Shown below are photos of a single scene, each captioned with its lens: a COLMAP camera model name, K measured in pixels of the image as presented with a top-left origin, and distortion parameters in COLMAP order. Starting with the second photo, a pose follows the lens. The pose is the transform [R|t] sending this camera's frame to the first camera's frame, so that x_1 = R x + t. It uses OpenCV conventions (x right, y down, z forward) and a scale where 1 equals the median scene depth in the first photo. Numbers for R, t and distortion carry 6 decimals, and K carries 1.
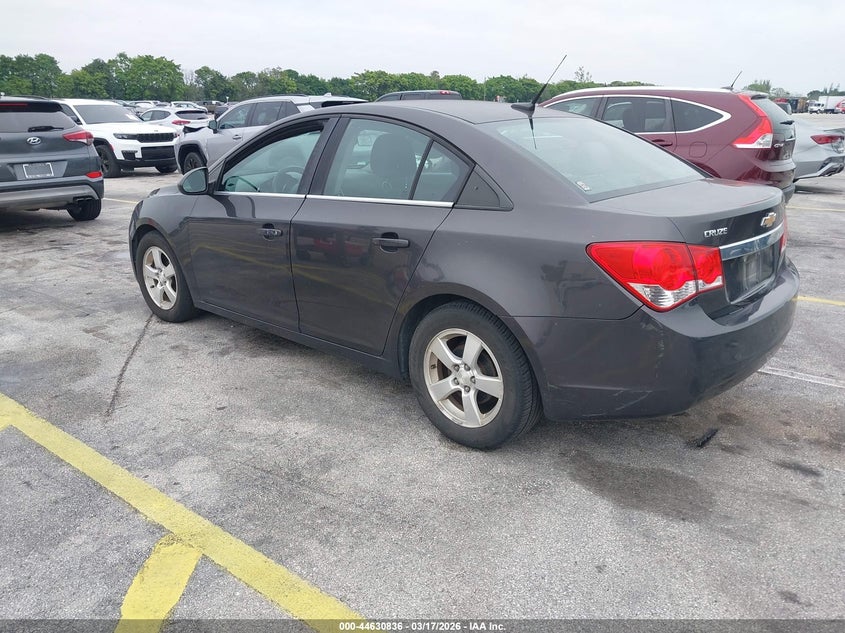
lens RADIAL K [[656.4, 0, 421.2], [0, 656.4, 315.2], [0, 0, 1]] dist [0.001991, -0.010245]
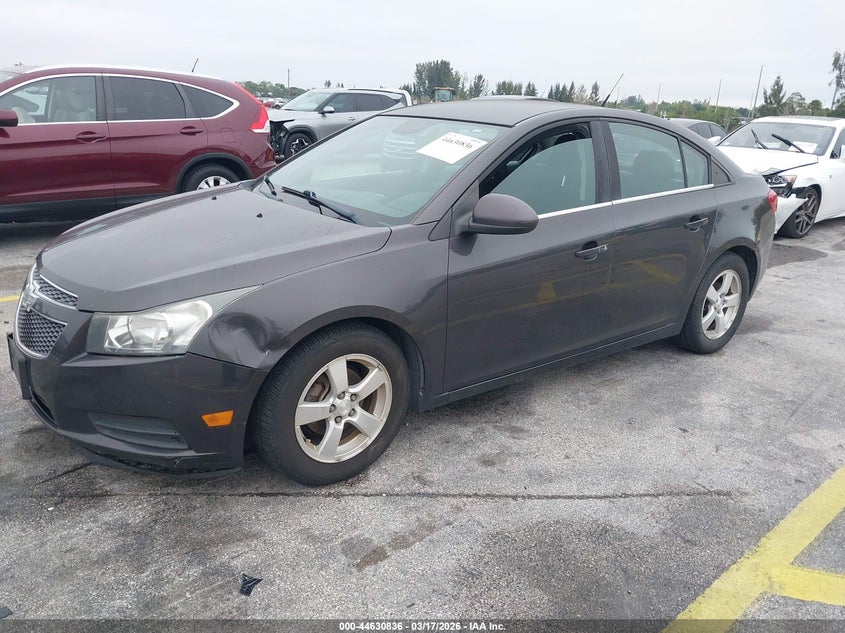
lens RADIAL K [[656.4, 0, 421.2], [0, 656.4, 315.2], [0, 0, 1]] dist [0.001991, -0.010245]
pose [[0.195815, -0.296436, 0.934763, -1.185275], [0.259737, 0.934851, 0.242054, -0.334780], [-0.945618, 0.195394, 0.260053, 1.047234]]
